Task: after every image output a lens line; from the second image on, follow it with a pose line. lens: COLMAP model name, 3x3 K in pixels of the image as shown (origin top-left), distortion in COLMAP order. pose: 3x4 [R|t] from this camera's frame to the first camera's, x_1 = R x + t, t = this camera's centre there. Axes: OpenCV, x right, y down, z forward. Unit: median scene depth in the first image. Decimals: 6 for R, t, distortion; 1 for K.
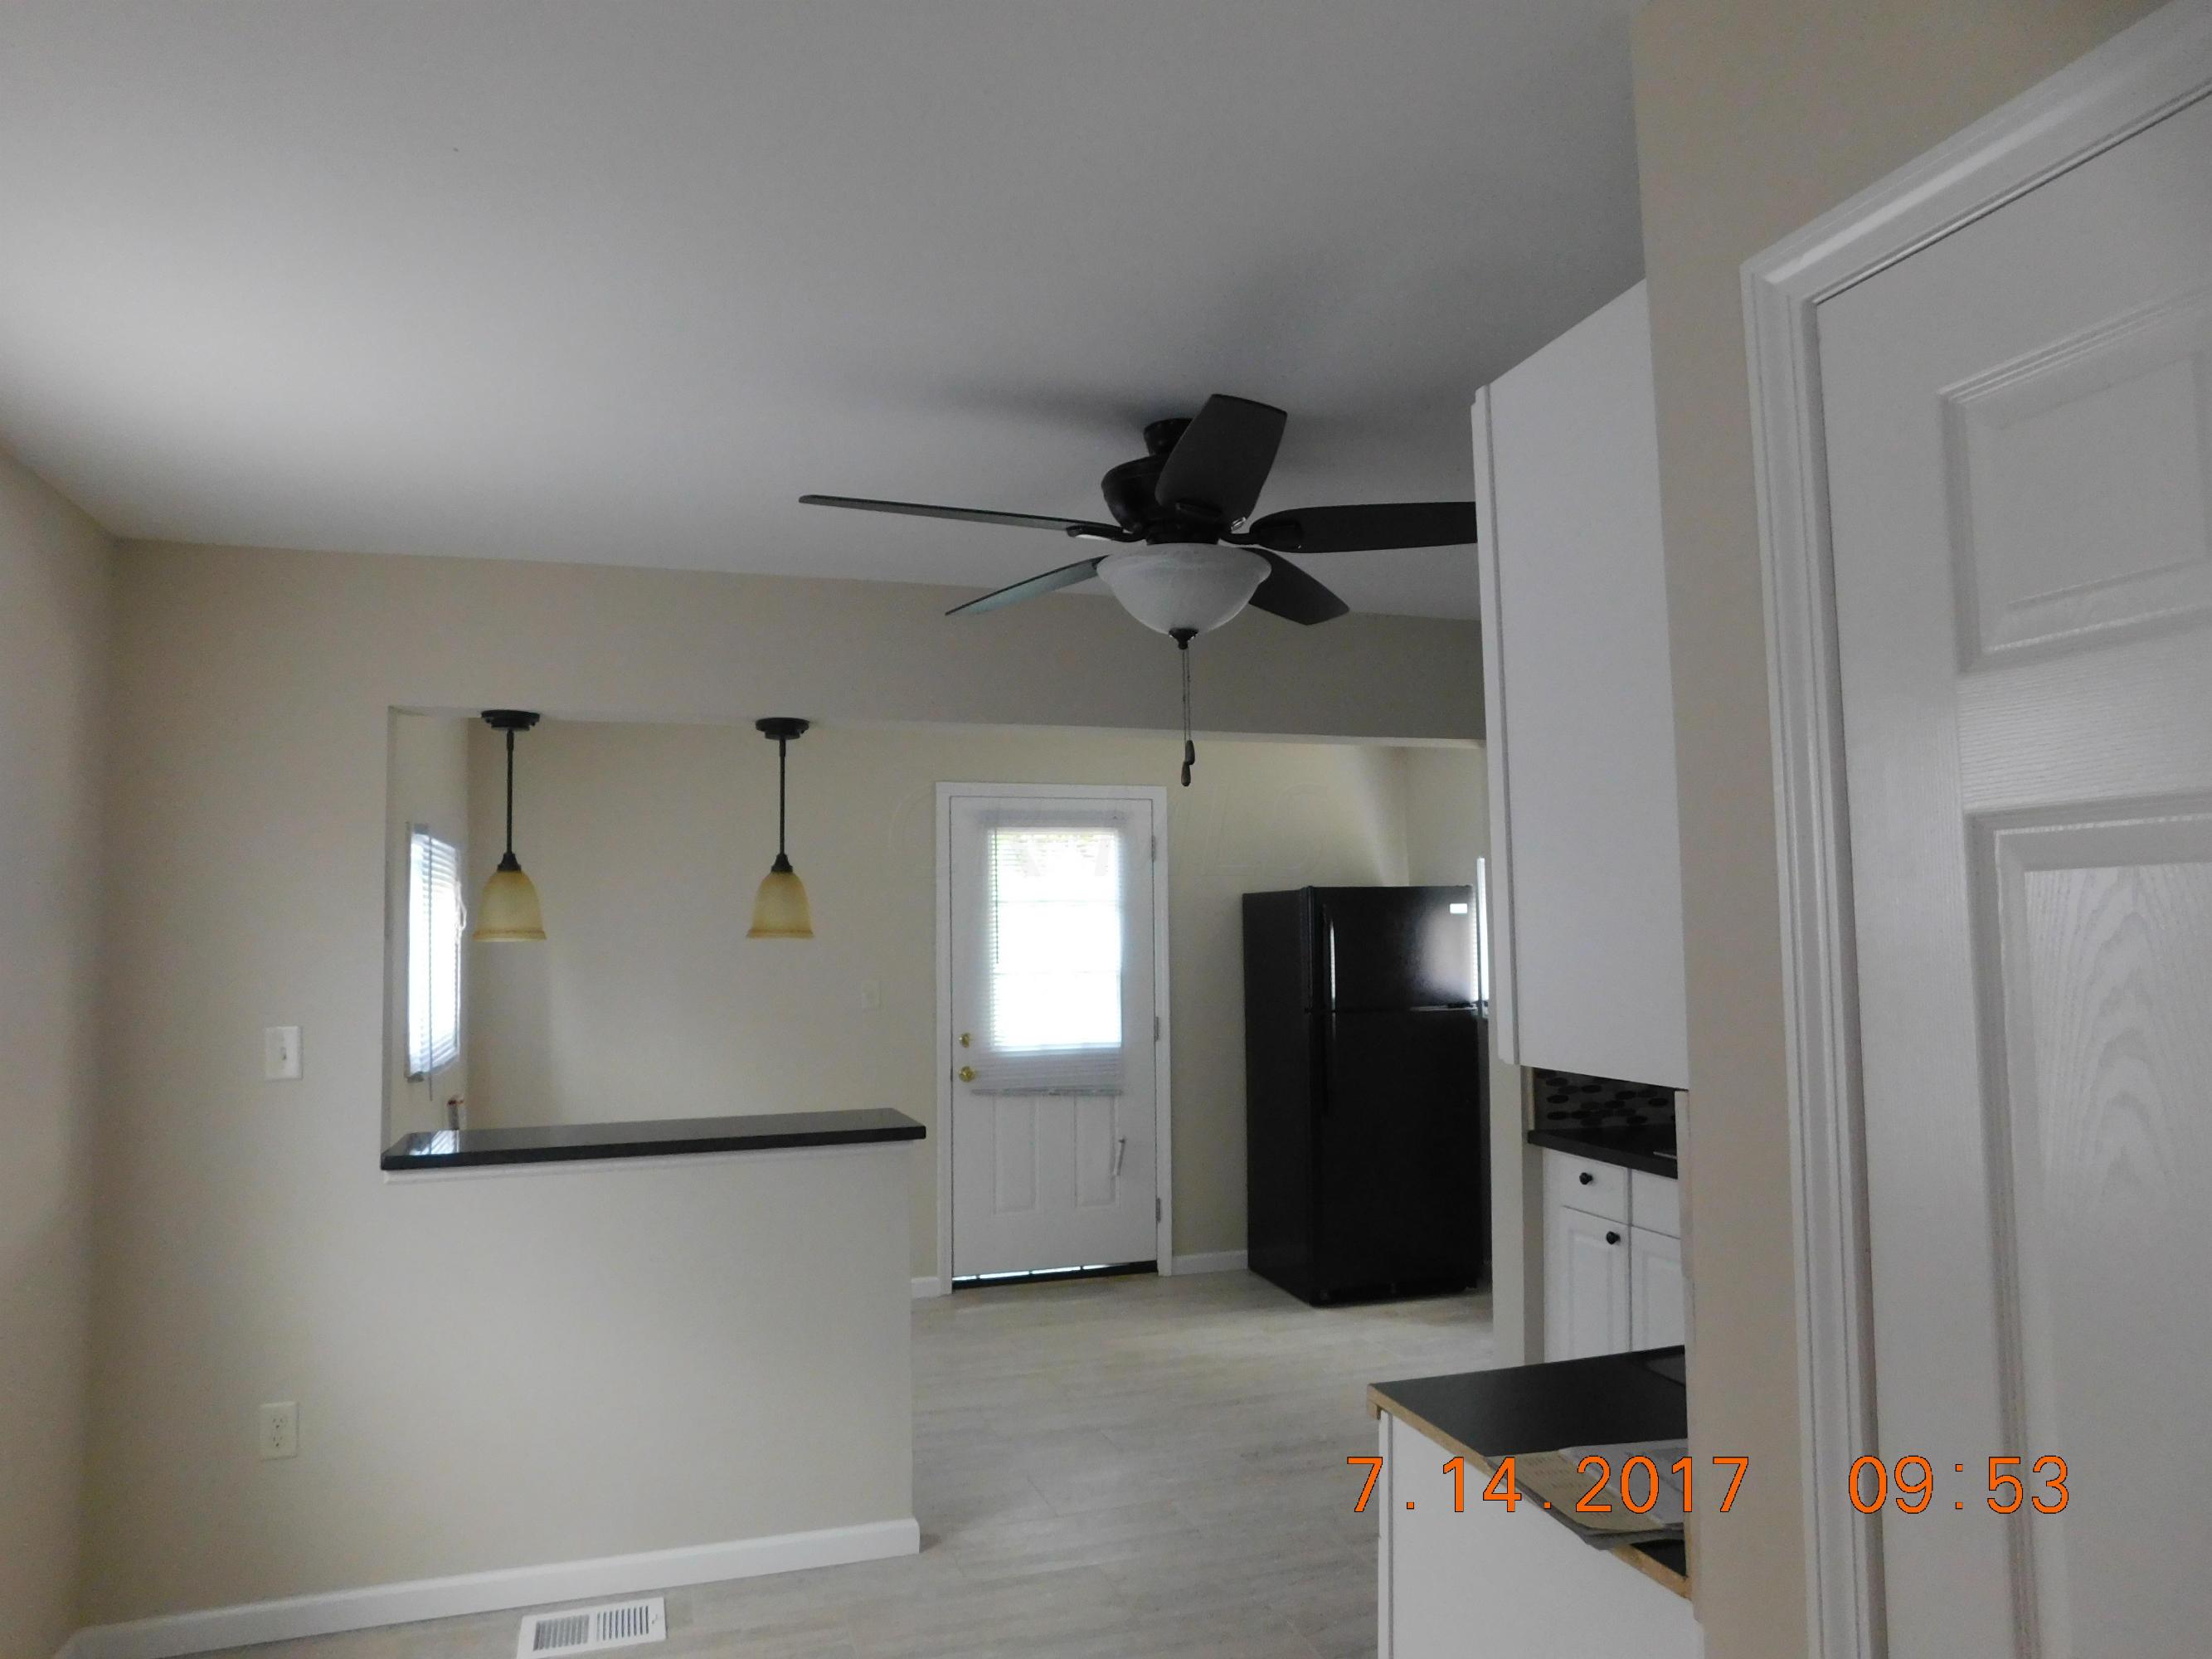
lens RADIAL K [[1472.4, 0, 1119.2], [0, 1472.4, 836.9], [0, 0, 1]] dist [-0.061280, 0.051805]
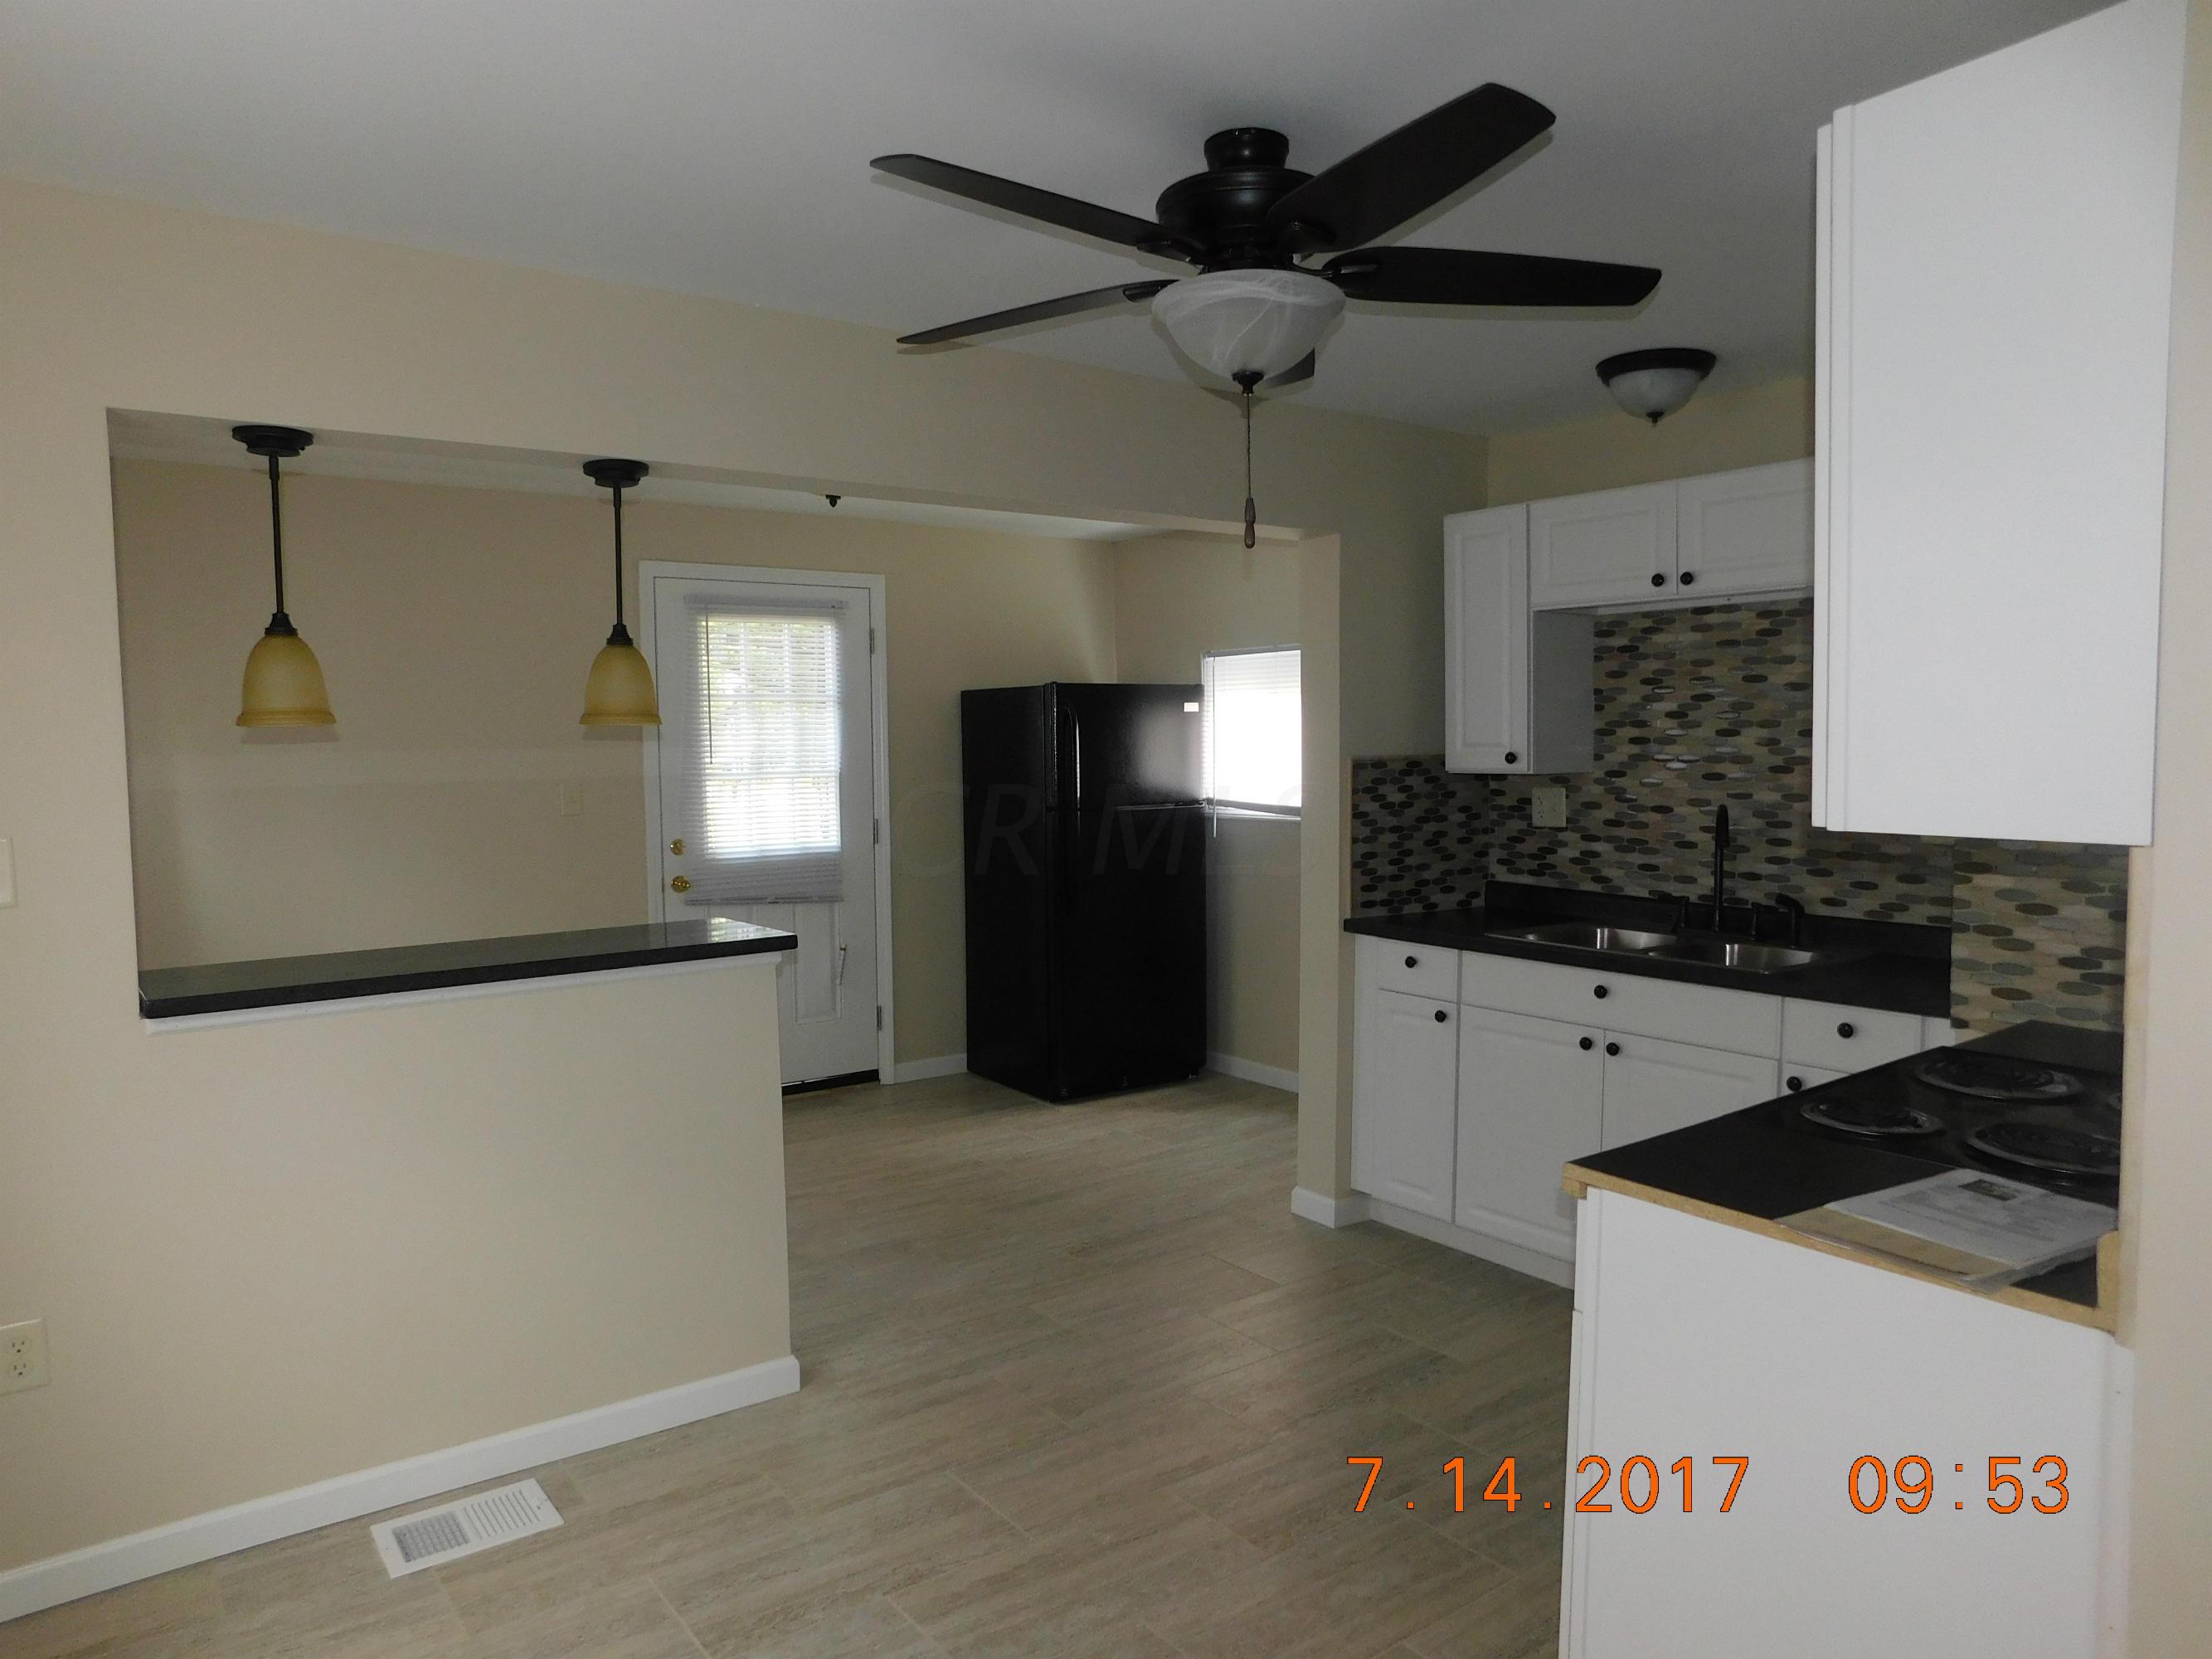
lens RADIAL K [[1472.4, 0, 1122.5], [0, 1472.4, 833.7], [0, 0, 1]] dist [-0.061280, 0.051805]
pose [[0.948586, -0.018209, 0.315995, -0.214253], [-0.022092, 0.992100, 0.123489, 0.019964], [-0.315748, -0.124121, 0.940690, 0.098878]]
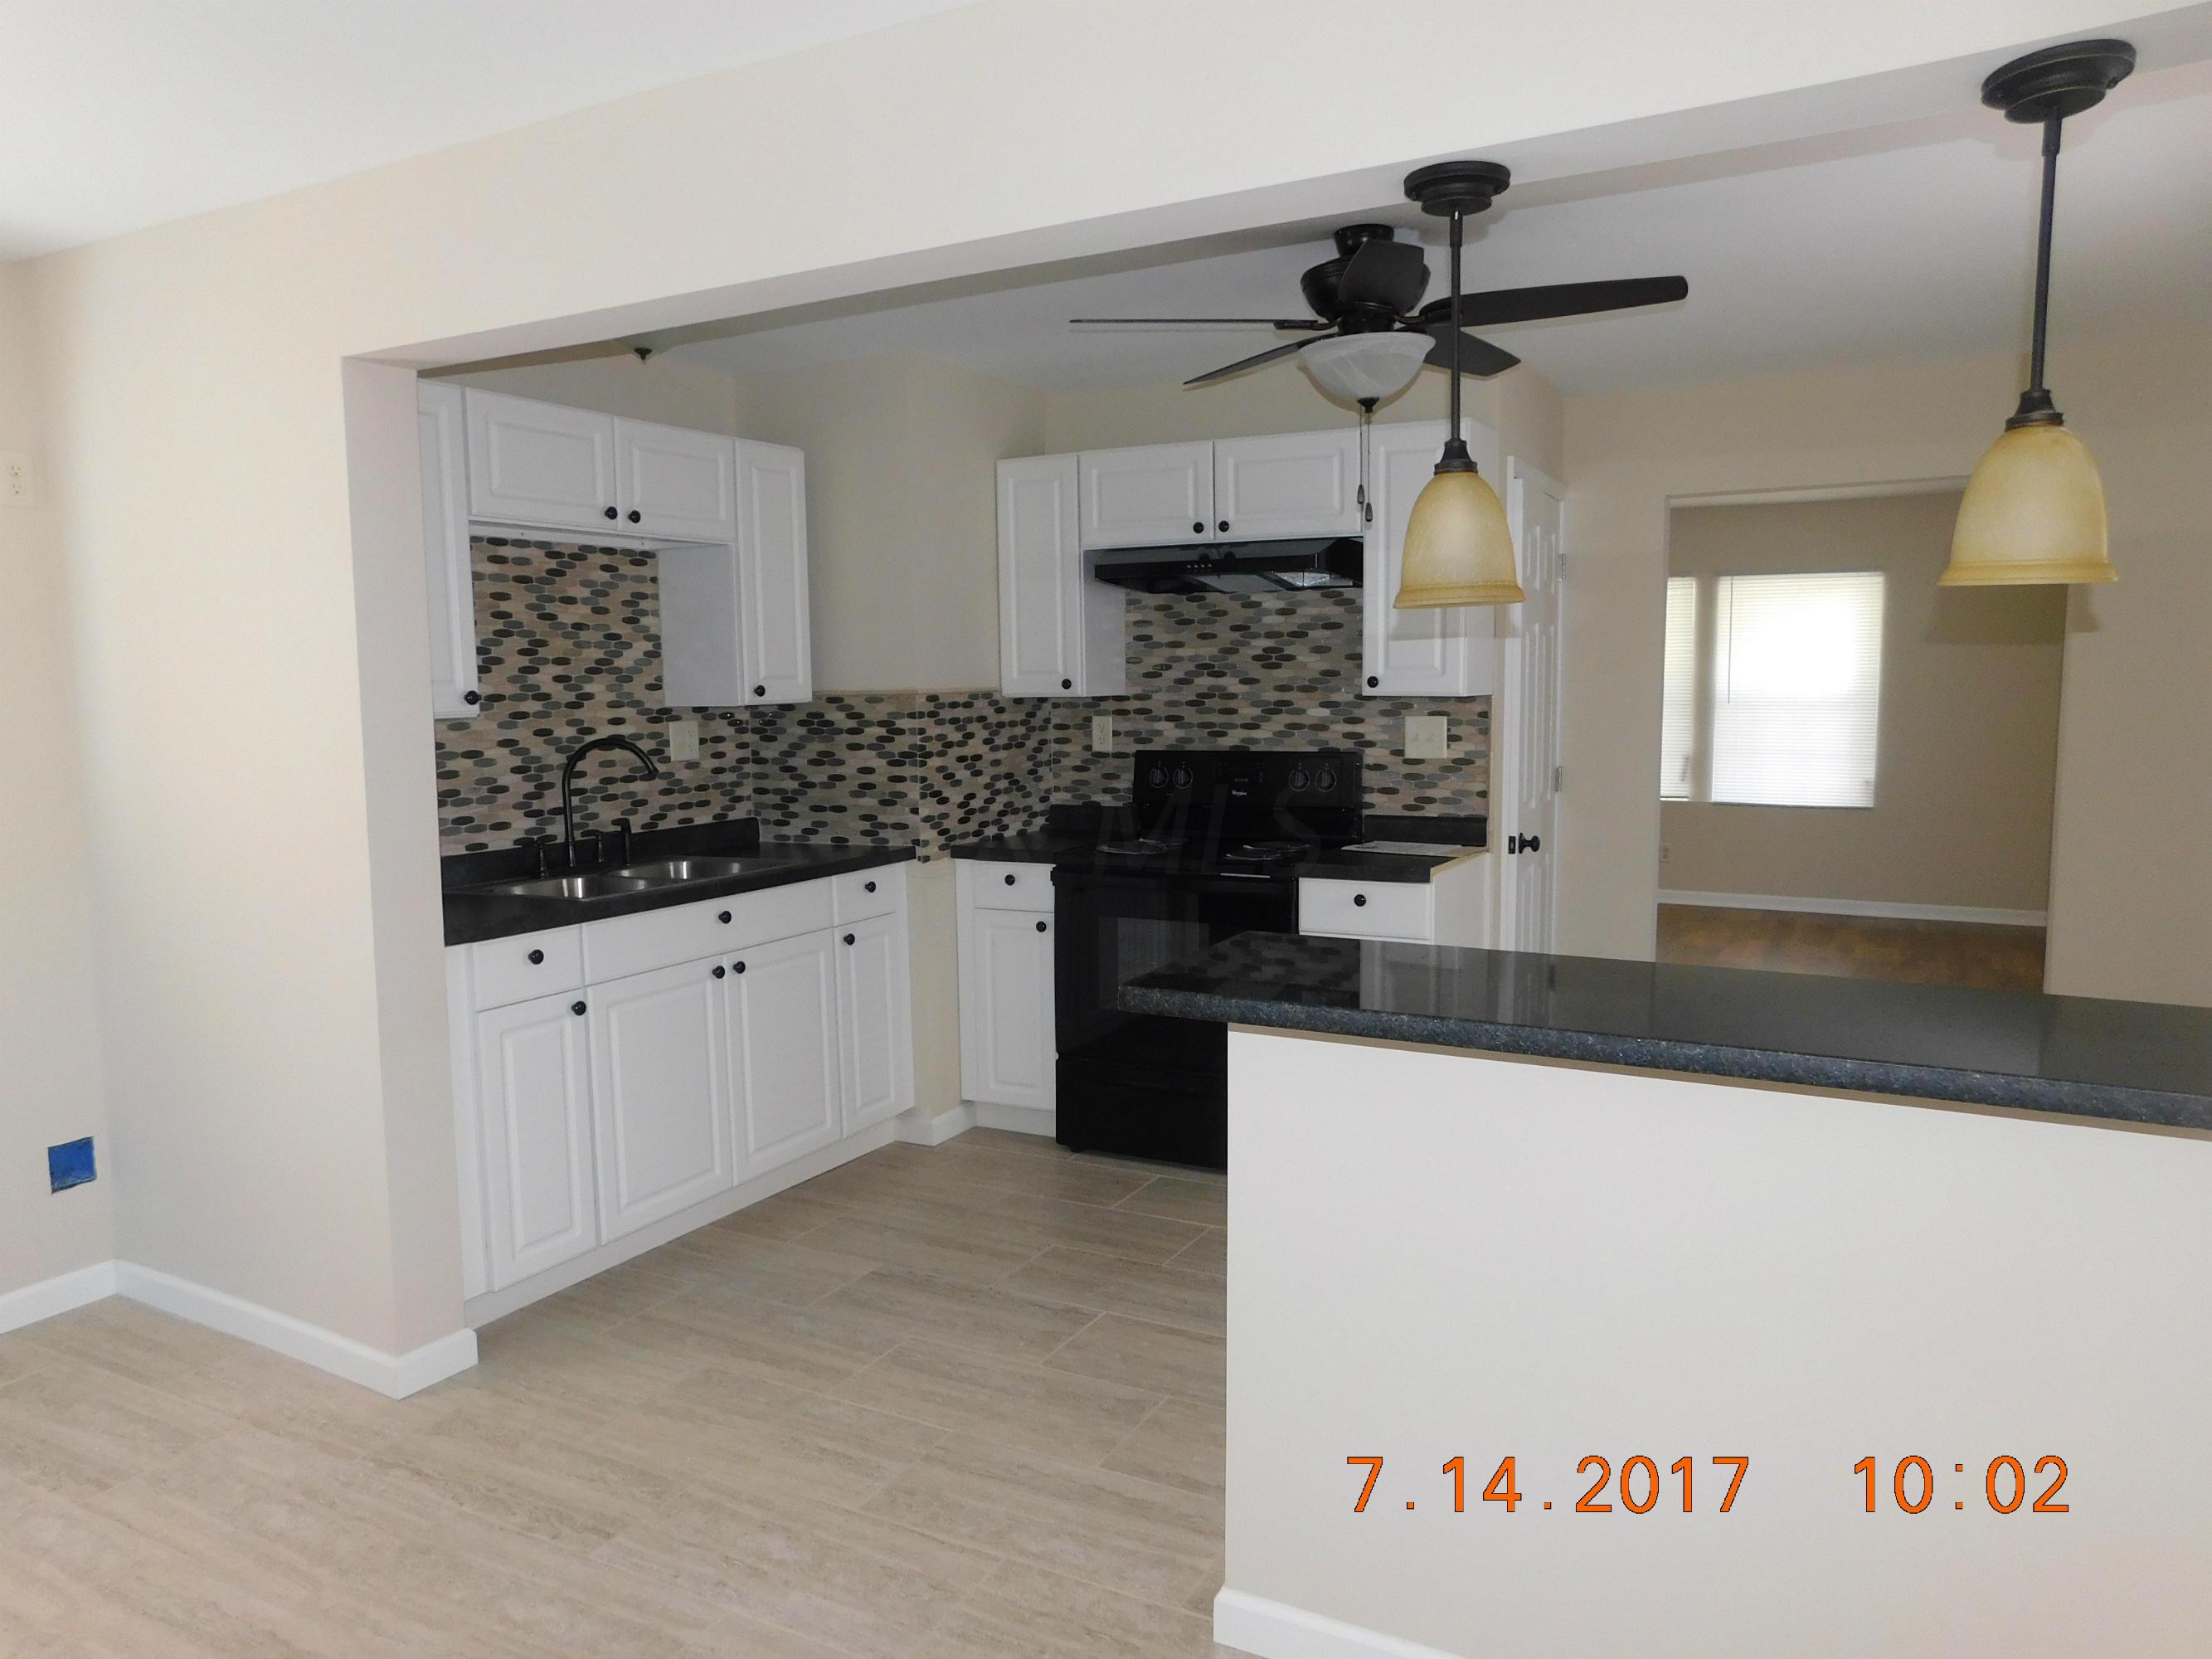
lens RADIAL K [[1472.4, 0, 1085.0], [0, 1472.4, 827.5], [0, 0, 1]] dist [-0.061280, 0.051805]
pose [[-0.672235, -0.058603, 0.738014, -0.509392], [-0.028344, 0.998169, 0.053443, 0.114403], [-0.739795, 0.015008, -0.672665, 1.386088]]
